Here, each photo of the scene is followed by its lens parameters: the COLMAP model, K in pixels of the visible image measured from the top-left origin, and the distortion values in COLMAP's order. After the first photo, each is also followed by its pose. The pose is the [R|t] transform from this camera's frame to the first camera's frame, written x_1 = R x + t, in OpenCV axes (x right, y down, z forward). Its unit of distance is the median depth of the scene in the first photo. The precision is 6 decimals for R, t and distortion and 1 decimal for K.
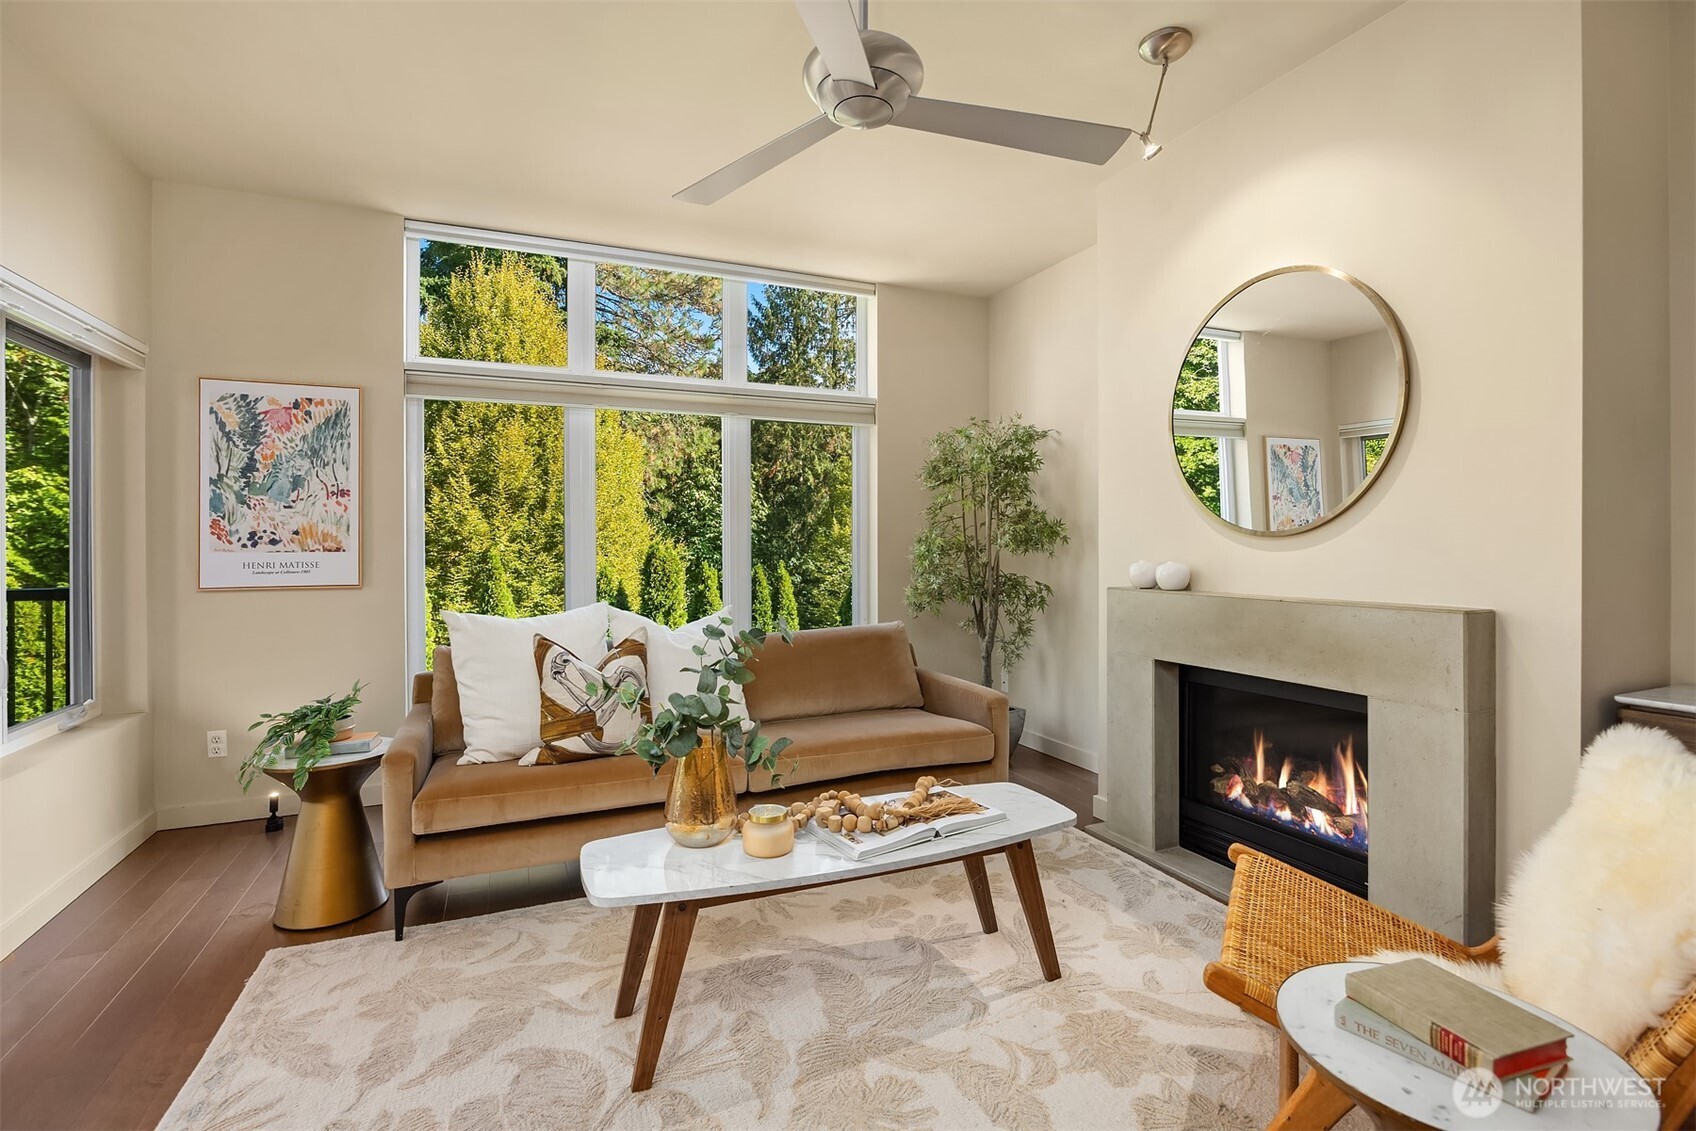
lens RADIAL K [[798.3, 0, 847.5], [0, 798.3, 551.0], [0, 0, 1]] dist [-0.002689, -0.000616]
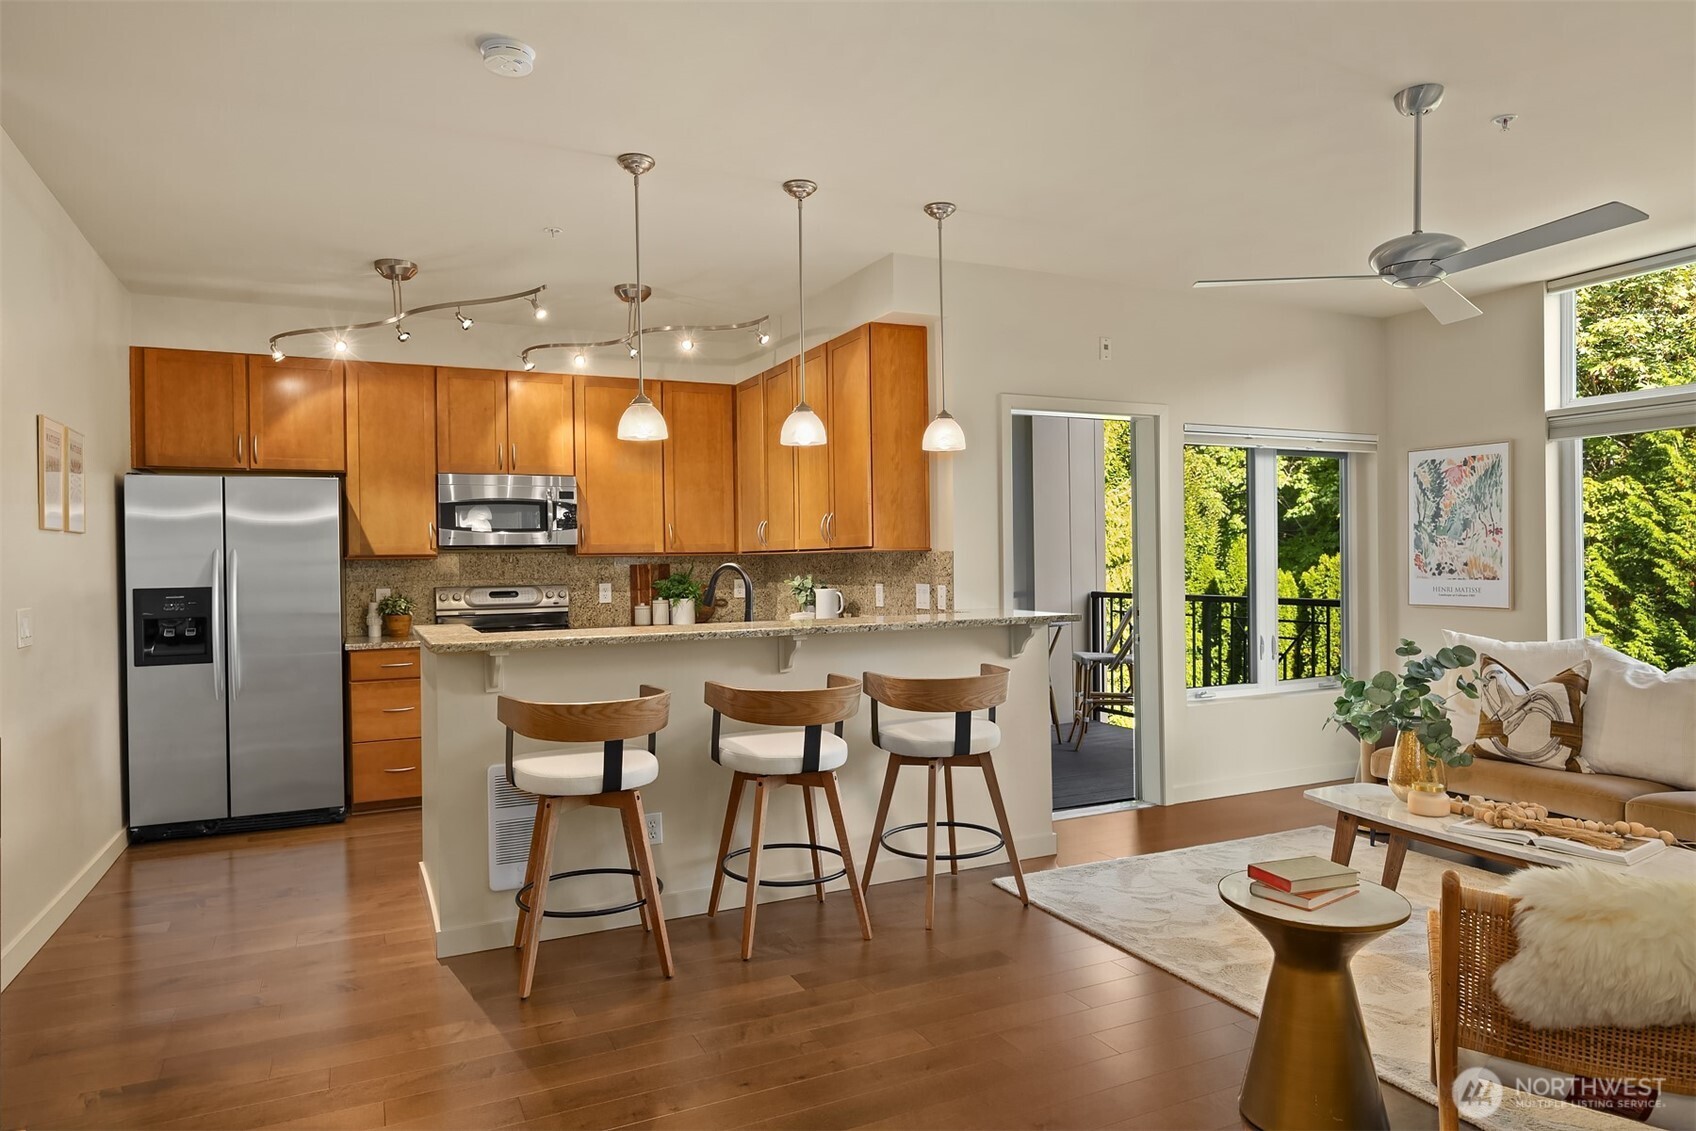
lens RADIAL K [[1003.2, 0, 843.1], [0, 1003.2, 560.8], [0, 0, 1]] dist [-0.025307, 0.001116]
pose [[0.028898, 0.003346, -0.999577, 0.846569], [0.002574, 0.999991, 0.003421, -0.035936], [0.999579, -0.002671, 0.028889, -0.027023]]
